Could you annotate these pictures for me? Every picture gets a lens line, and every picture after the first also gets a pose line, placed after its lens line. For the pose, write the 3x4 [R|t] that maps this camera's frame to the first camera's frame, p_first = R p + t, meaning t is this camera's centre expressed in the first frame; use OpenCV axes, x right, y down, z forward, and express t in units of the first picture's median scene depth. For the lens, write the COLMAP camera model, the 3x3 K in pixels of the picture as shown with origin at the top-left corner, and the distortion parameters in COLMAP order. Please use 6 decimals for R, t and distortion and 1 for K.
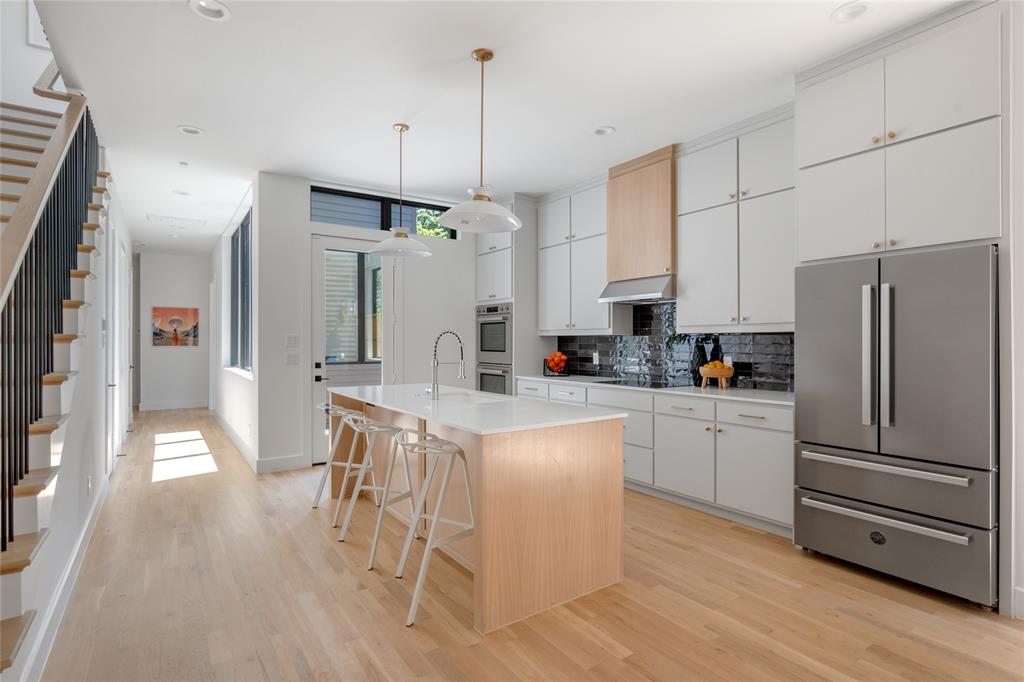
lens RADIAL K [[509.5, 0, 512.0], [0, 509.5, 341.0], [0, 0, 1]] dist [0.000125, 0.000008]
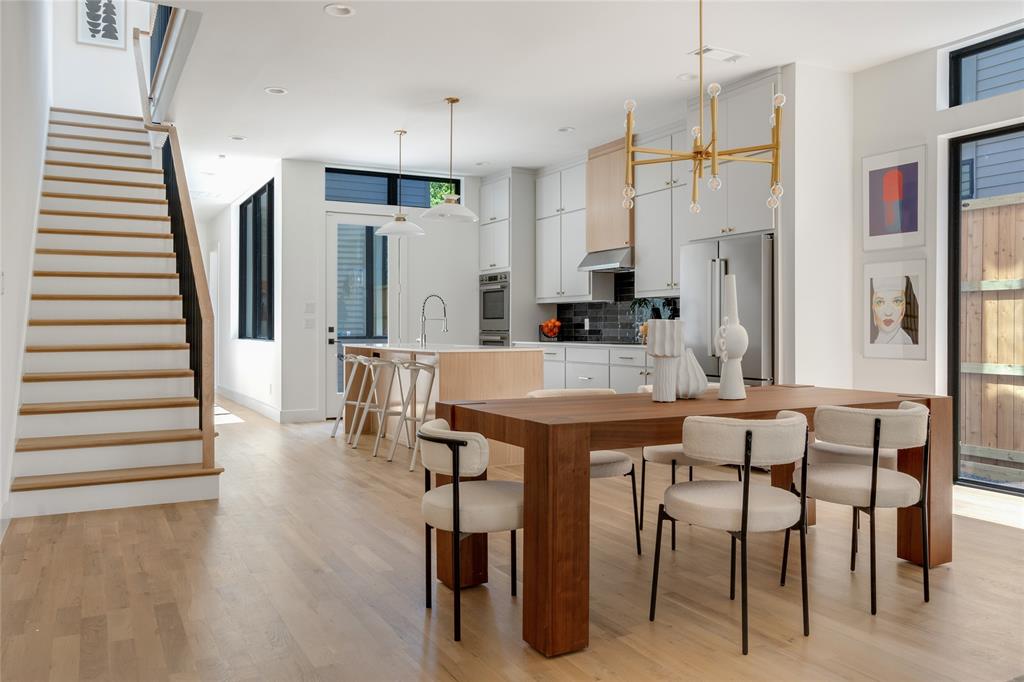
lens RADIAL K [[784.3, 0, 511.6], [0, 784.3, 316.0], [0, 0, 1]] dist [-0.001117, 0.001053]
pose [[0.993979, -0.001623, -0.109556, 0.187639], [0.000031, 0.999894, -0.014530, 0.040755], [0.109568, 0.014439, 0.993874, -0.623175]]
